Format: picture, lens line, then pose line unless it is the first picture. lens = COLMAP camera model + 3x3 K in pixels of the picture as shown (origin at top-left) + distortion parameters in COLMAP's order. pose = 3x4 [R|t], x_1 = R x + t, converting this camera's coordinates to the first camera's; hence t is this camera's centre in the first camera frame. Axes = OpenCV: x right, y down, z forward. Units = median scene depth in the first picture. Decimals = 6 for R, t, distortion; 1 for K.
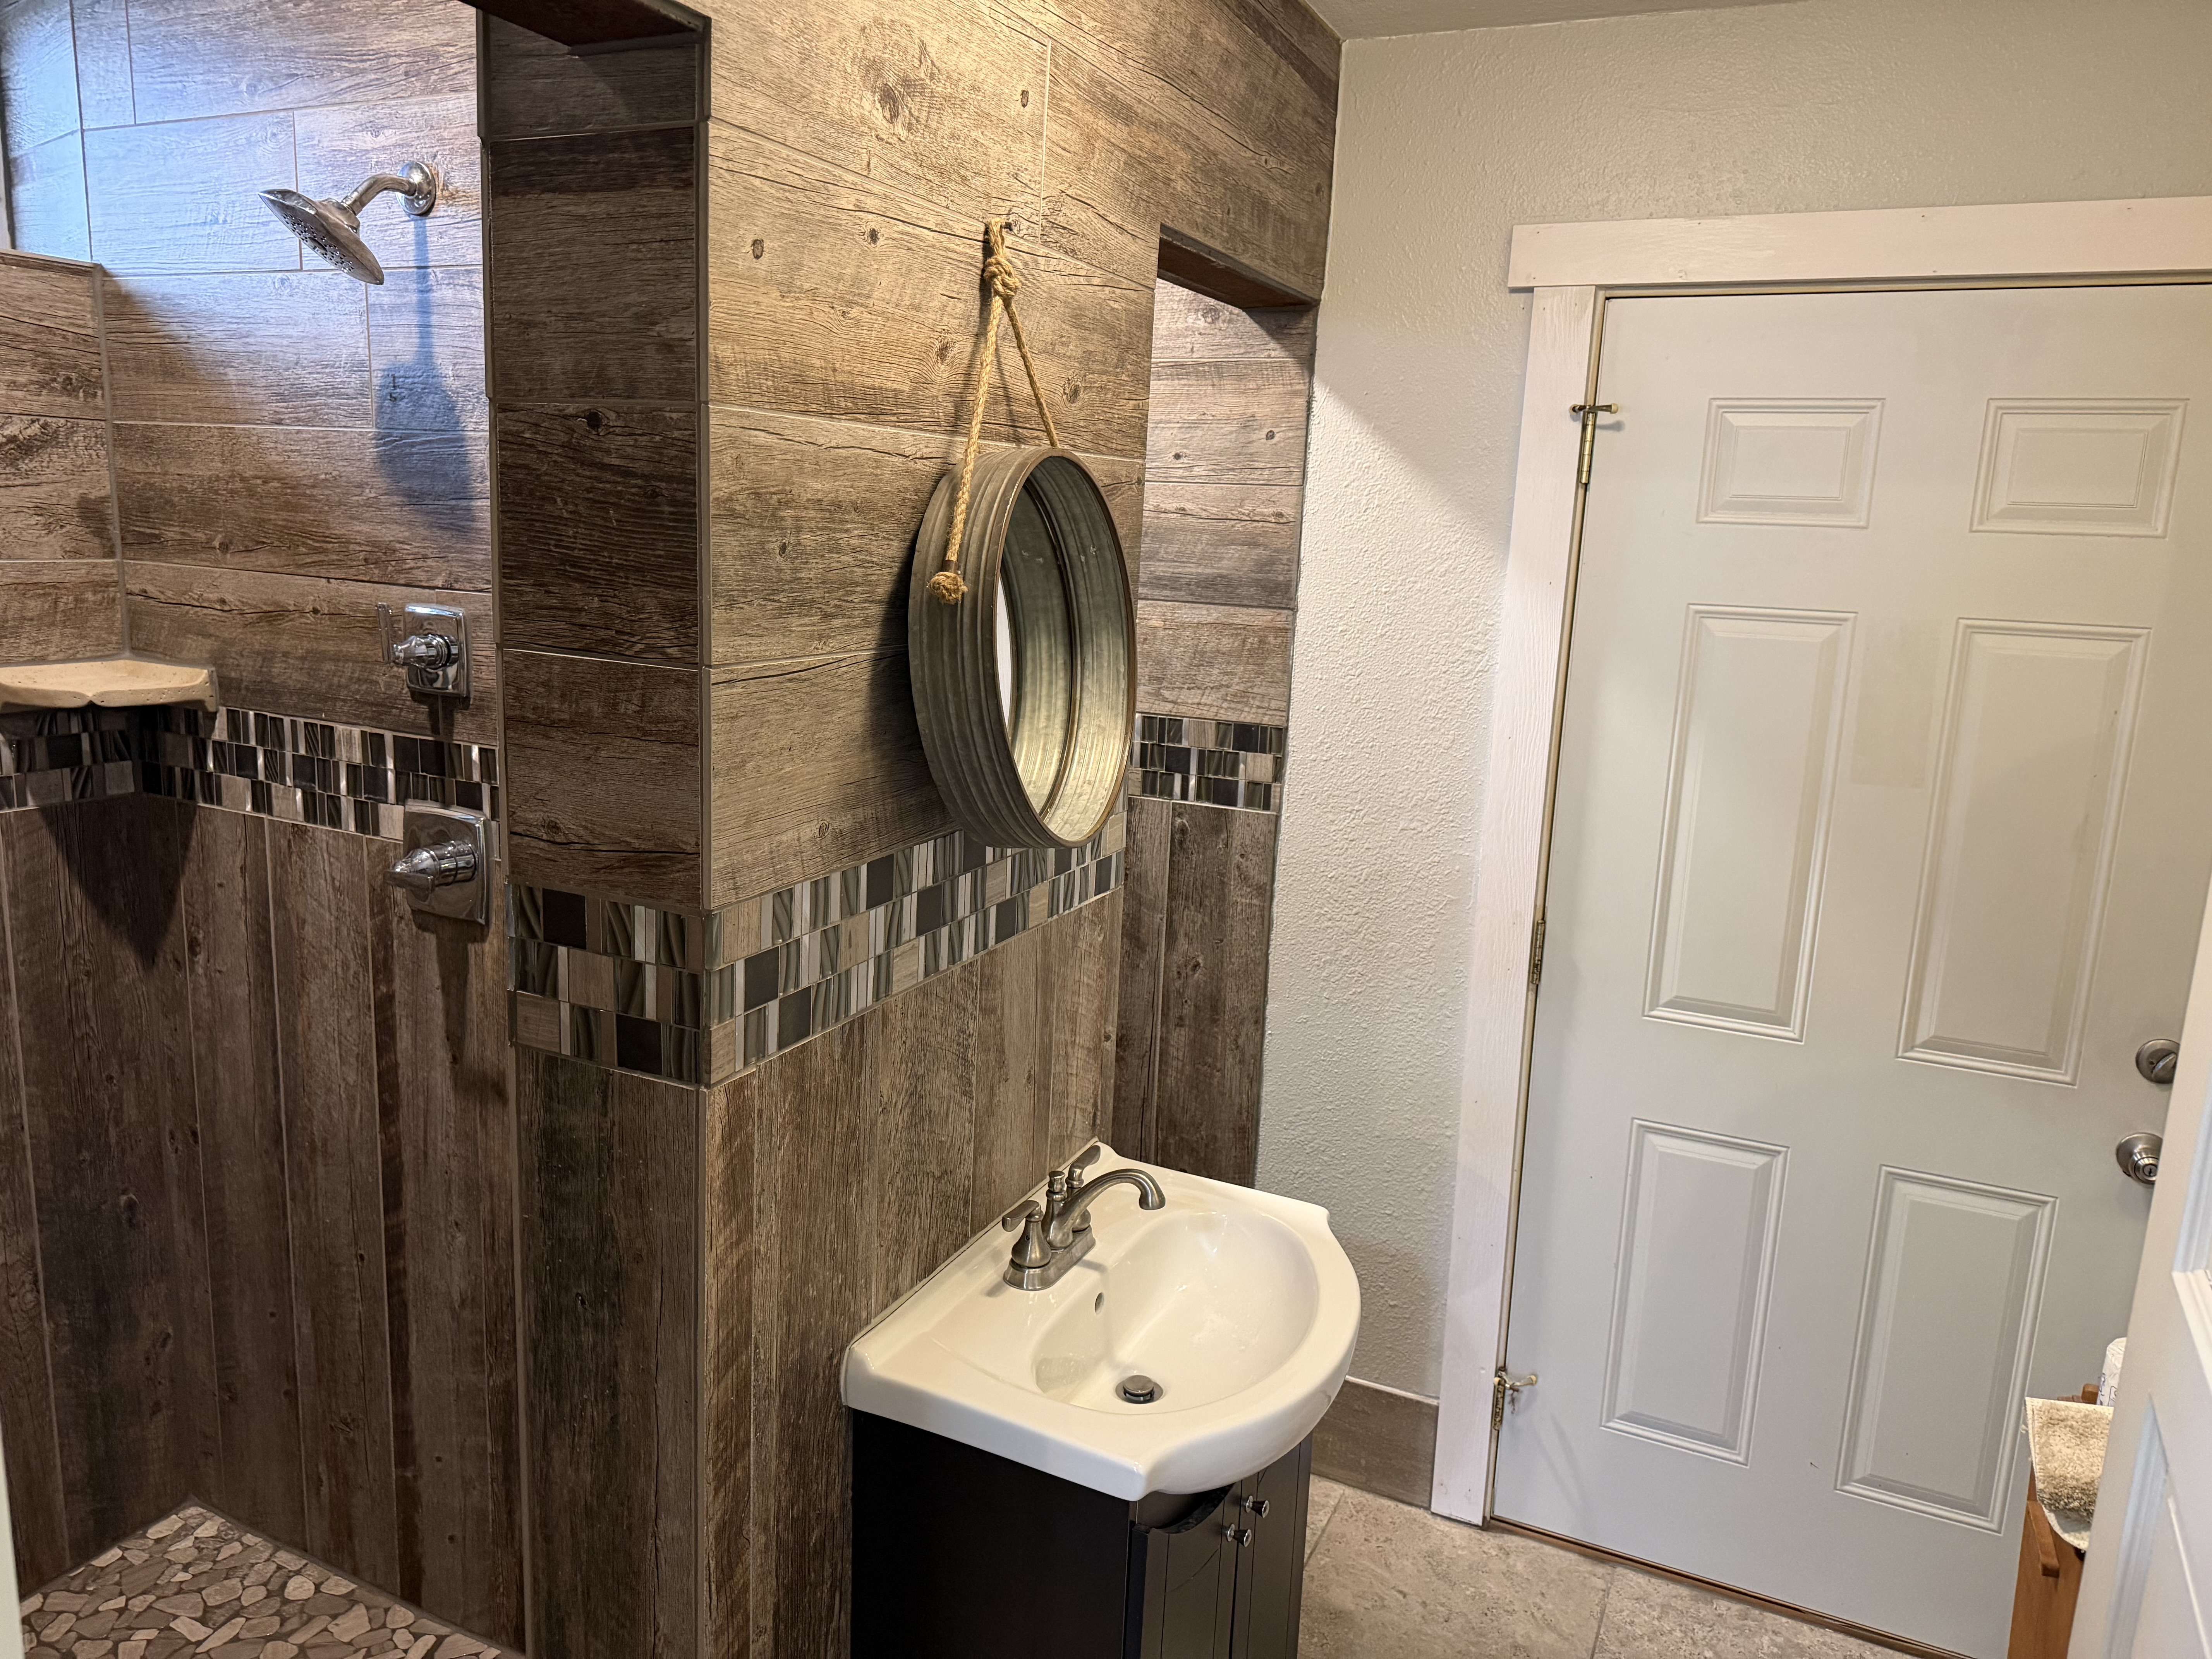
lens RADIAL K [[1527.3, 0, 1106.0], [0, 1527.3, 829.5], [0, 0, 1]] dist [0.053466, -0.069517]
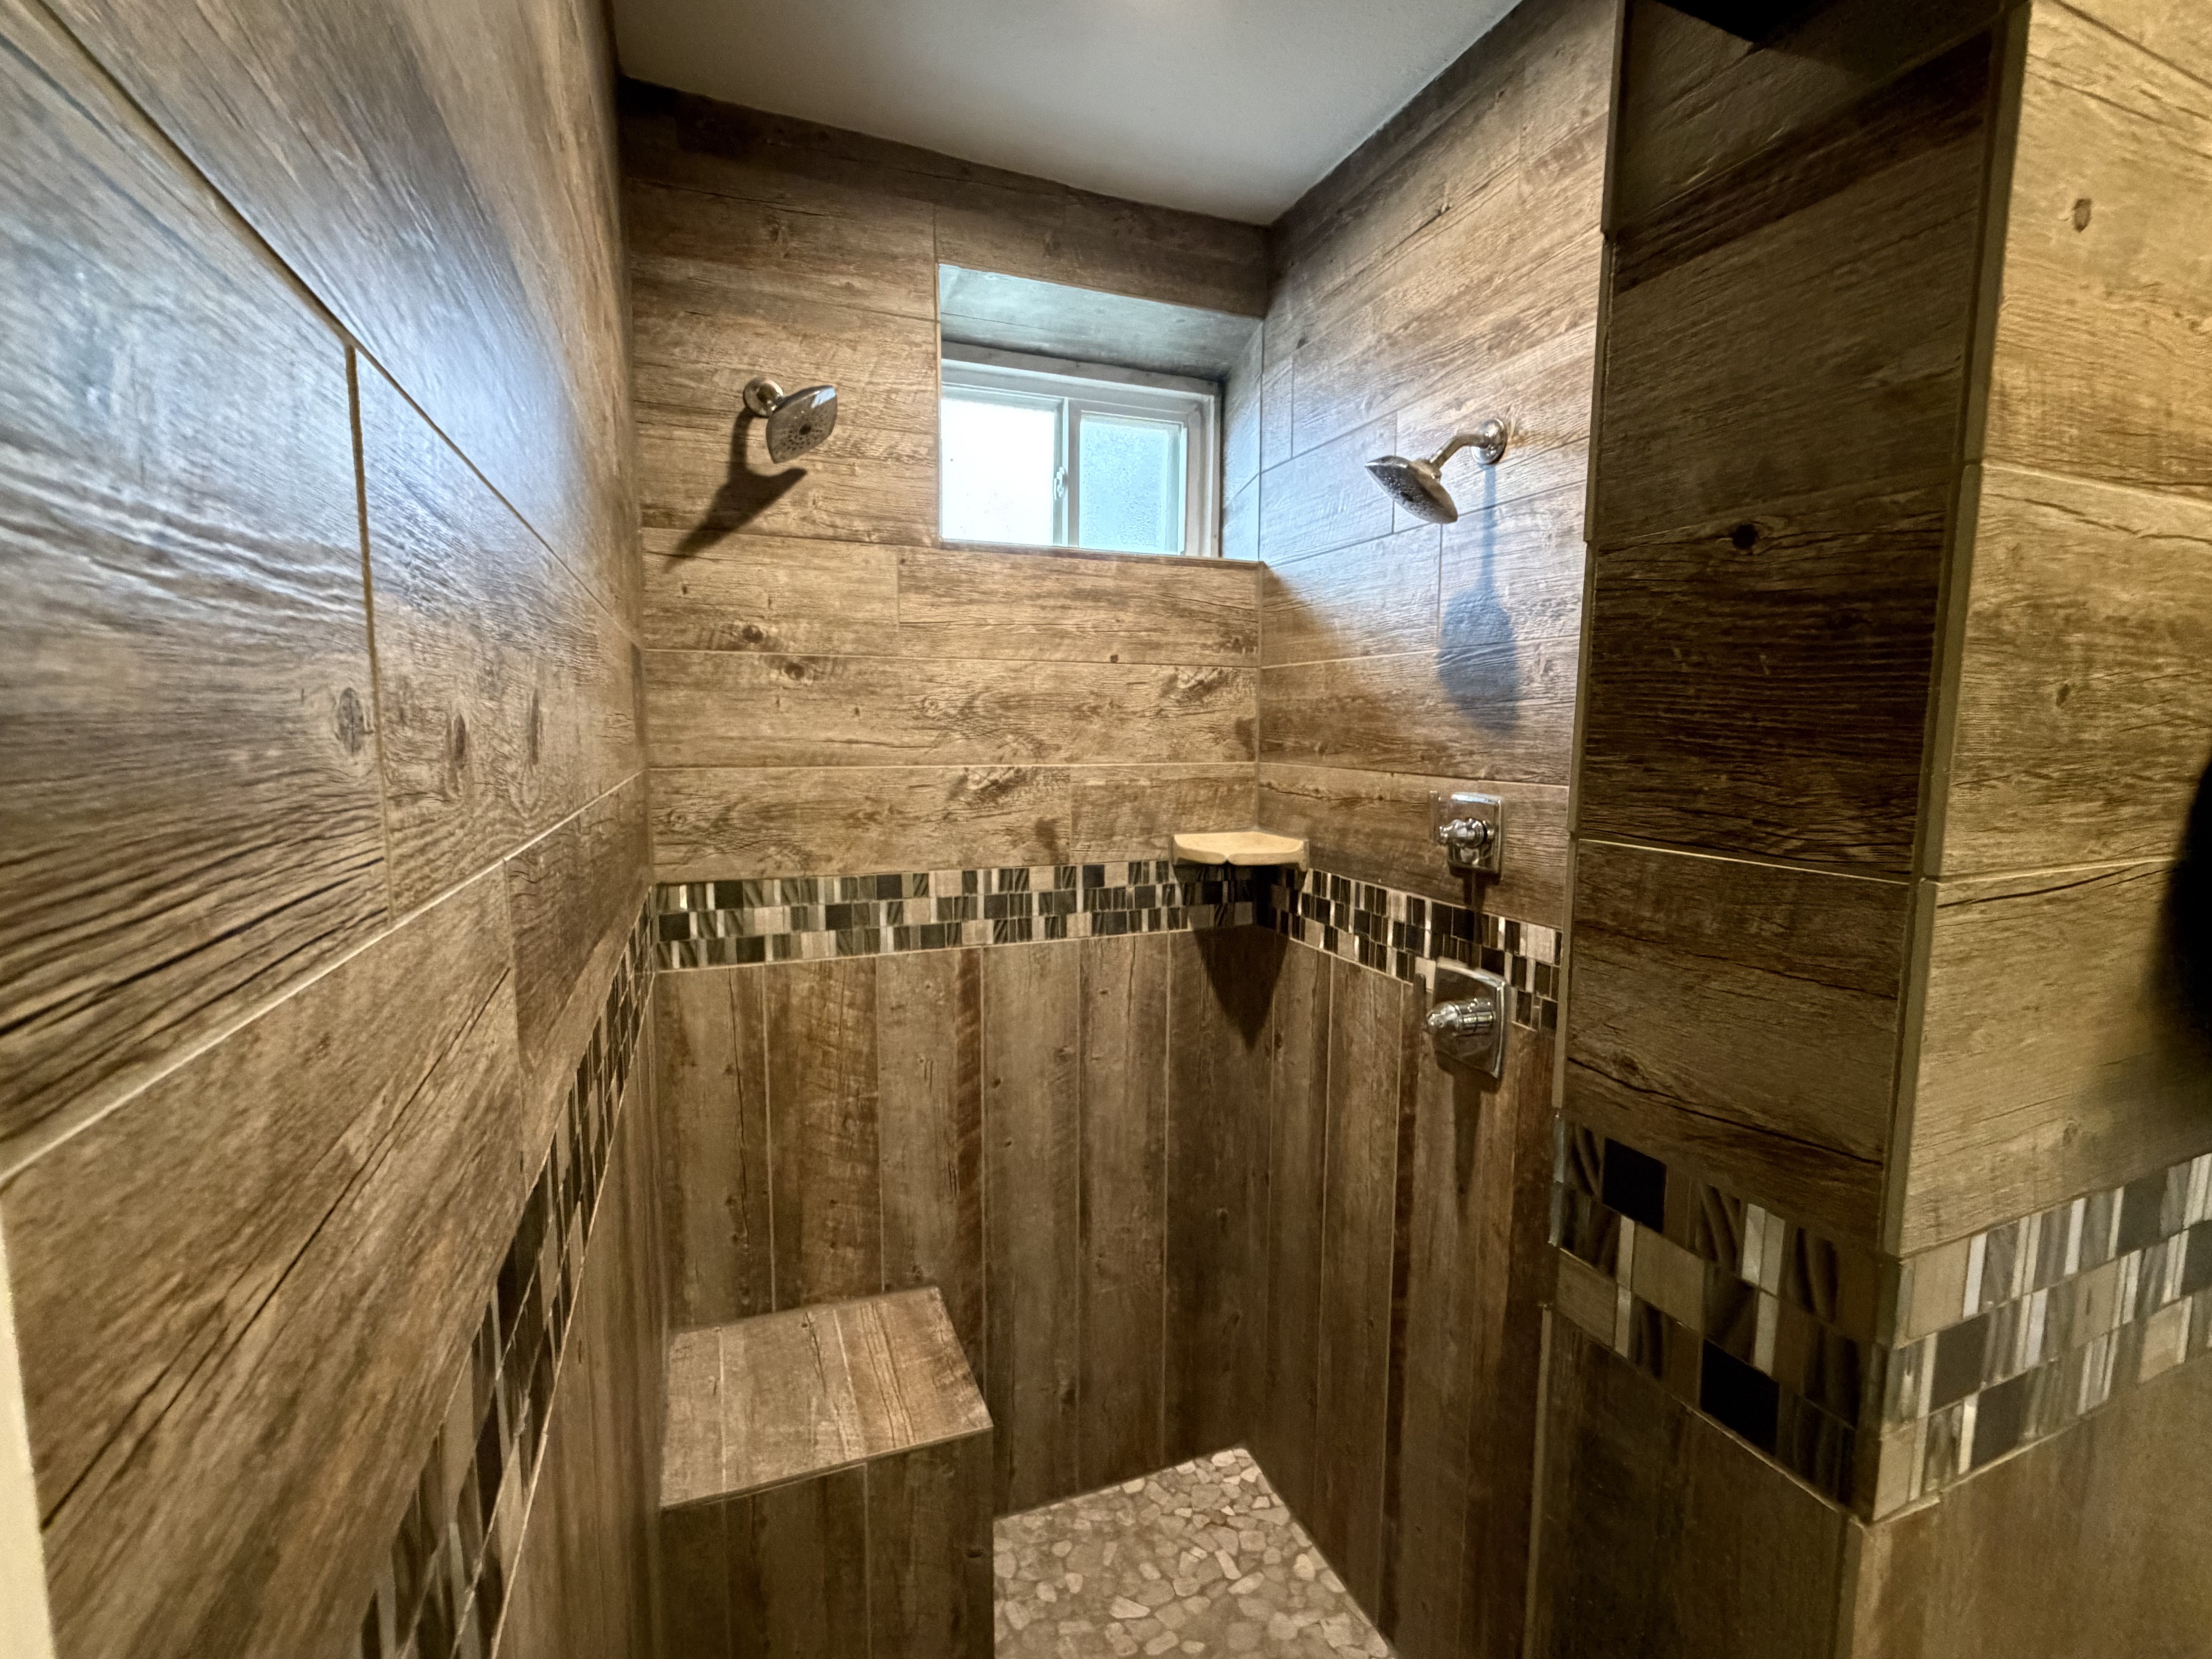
lens RADIAL K [[906.4, 0, 1106.0], [0, 906.4, 829.5], [0, 0, 1]] dist [-0.001396, 0.000660]
pose [[0.717739, 0.027579, -0.695766, -0.159881], [-0.103944, 0.992263, -0.067894, -0.042821], [0.688510, 0.121051, 0.715053, 0.322752]]
